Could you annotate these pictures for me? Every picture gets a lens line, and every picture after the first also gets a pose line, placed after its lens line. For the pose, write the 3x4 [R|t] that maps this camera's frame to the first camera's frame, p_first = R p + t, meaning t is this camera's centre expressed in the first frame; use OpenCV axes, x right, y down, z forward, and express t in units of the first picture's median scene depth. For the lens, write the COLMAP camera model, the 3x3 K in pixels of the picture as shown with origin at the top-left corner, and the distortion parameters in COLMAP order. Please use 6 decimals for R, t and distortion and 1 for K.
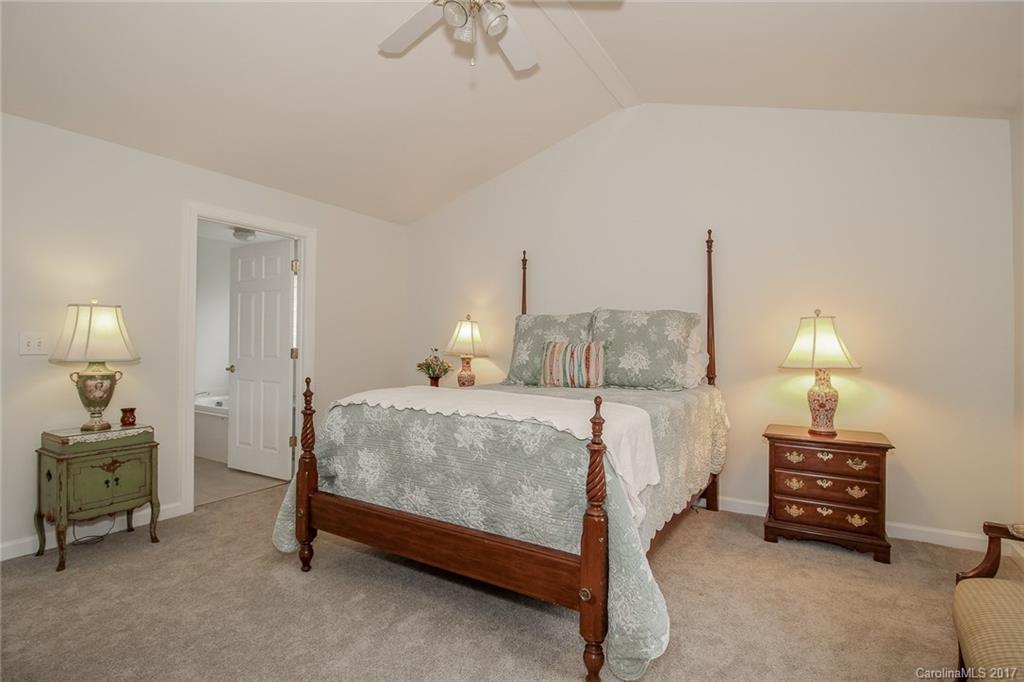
lens RADIAL K [[476.5, 0, 512.8], [0, 476.5, 383.5], [0, 0, 1]] dist [0.019952, 0.000252]
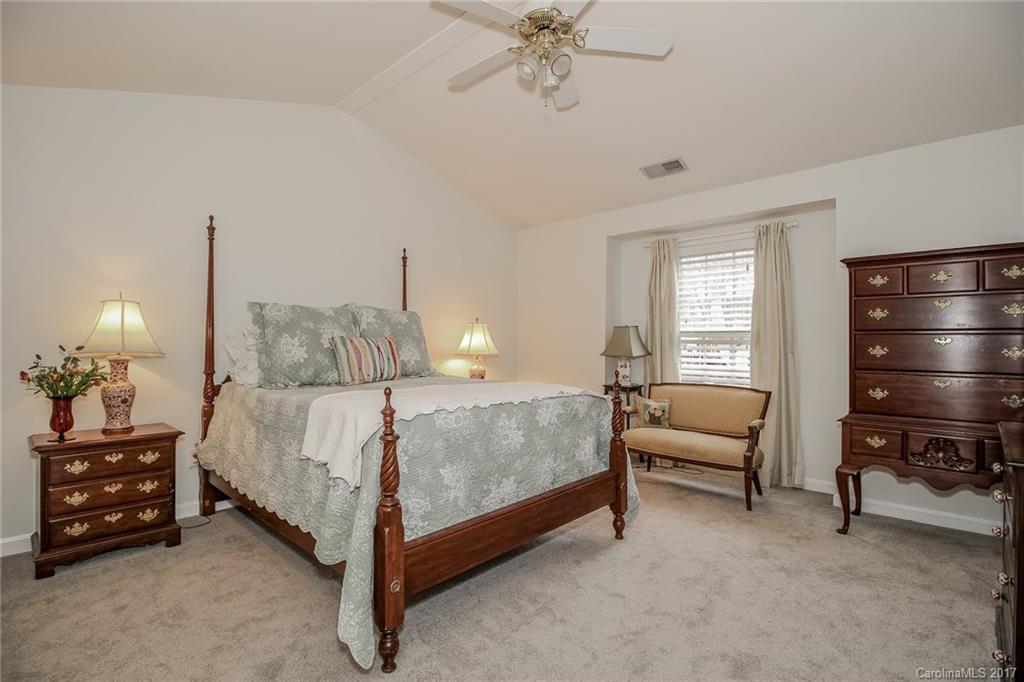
lens RADIAL K [[482.3, 0, 512.0], [0, 482.3, 341.0], [0, 0, 1]] dist [0.001879, -0.025318]
pose [[0.209794, -0.004027, 0.977737, -0.794027], [0.072835, 0.997277, -0.011521, -0.043846], [-0.975029, 0.073630, 0.209516, 0.488032]]
